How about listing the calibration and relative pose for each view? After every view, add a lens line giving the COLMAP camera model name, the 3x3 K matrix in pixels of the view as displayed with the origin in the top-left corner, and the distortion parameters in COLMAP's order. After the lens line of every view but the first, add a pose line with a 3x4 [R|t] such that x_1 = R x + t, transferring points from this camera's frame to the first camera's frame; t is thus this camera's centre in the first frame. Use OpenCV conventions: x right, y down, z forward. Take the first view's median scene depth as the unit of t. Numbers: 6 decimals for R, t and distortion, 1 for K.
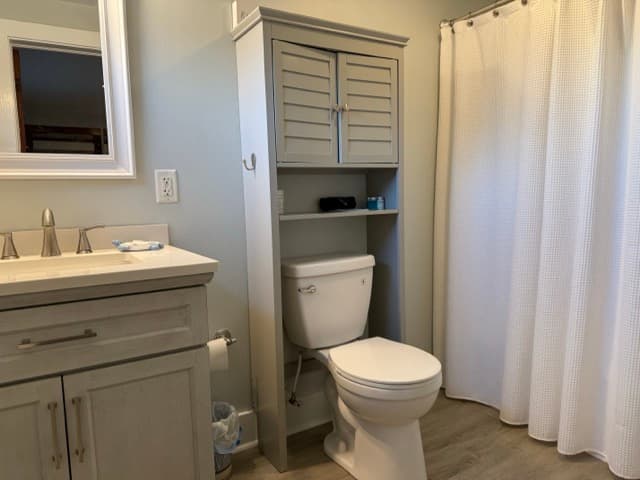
lens RADIAL K [[456.6, 0, 323.4], [0, 456.6, 240.9], [0, 0, 1]] dist [0.066117, -0.055898]
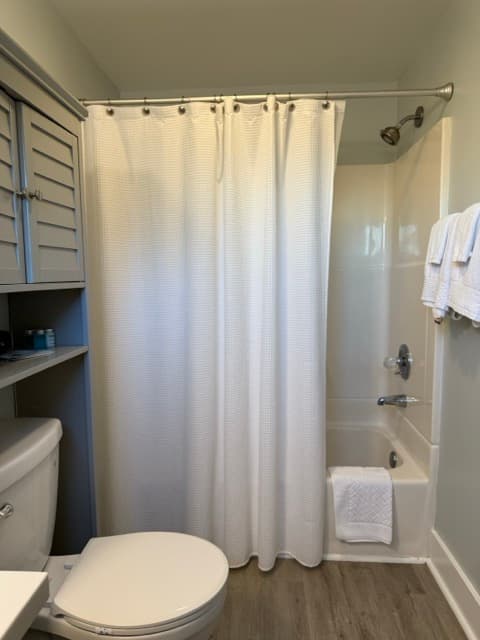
lens RADIAL K [[456.6, 0, 241.3], [0, 456.6, 318.6], [0, 0, 1]] dist [0.066117, -0.055898]
pose [[0.573361, -0.065985, 0.816642, -0.284107], [0.094957, 0.995386, 0.013759, -0.099051], [-0.813782, 0.069657, 0.576981, 0.396462]]
